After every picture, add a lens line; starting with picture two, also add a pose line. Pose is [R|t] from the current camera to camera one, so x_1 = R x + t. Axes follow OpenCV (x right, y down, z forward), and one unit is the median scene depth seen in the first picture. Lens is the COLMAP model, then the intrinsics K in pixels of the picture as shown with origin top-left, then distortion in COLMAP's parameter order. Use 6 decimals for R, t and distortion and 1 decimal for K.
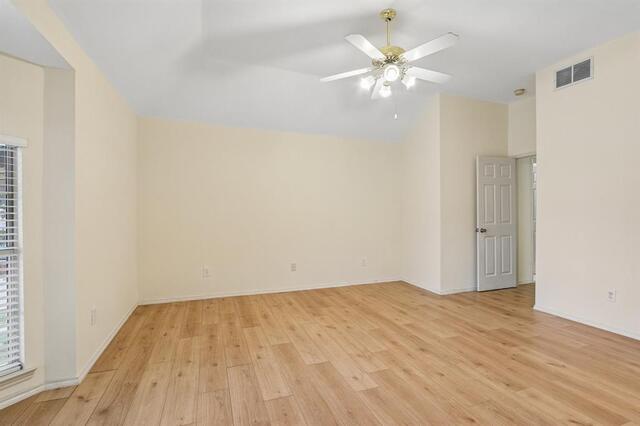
lens RADIAL K [[300.0, 0, 323.6], [0, 300.0, 214.8], [0, 0, 1]] dist [-0.012360, -0.000202]
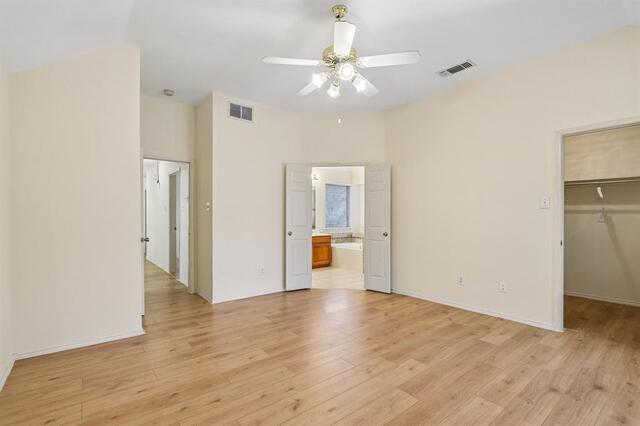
lens RADIAL K [[300.0, 0, 323.6], [0, 300.0, 214.8], [0, 0, 1]] dist [-0.012360, -0.000202]
pose [[-0.309689, 0.002178, 0.950835, -0.578065], [0.008946, 0.999960, 0.000623, -0.015268], [-0.950796, 0.008699, -0.309696, 1.135060]]
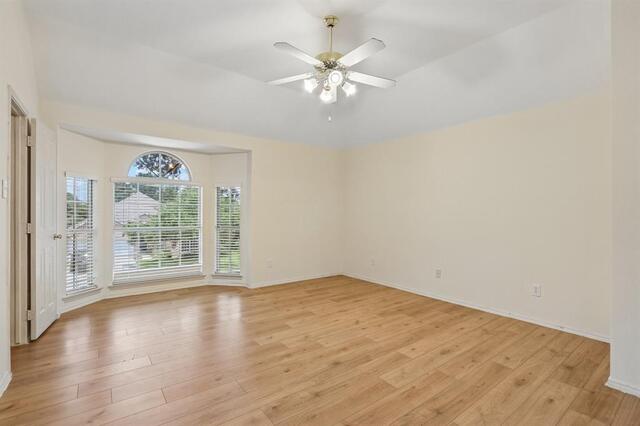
lens RADIAL K [[300.0, 0, 323.6], [0, 300.0, 214.8], [0, 0, 1]] dist [-0.012360, -0.000202]
pose [[0.284549, 0.009126, -0.958618, 1.001991], [-0.015621, 0.999866, 0.004882, -0.007031], [0.958534, 0.013585, 0.284653, 0.582020]]
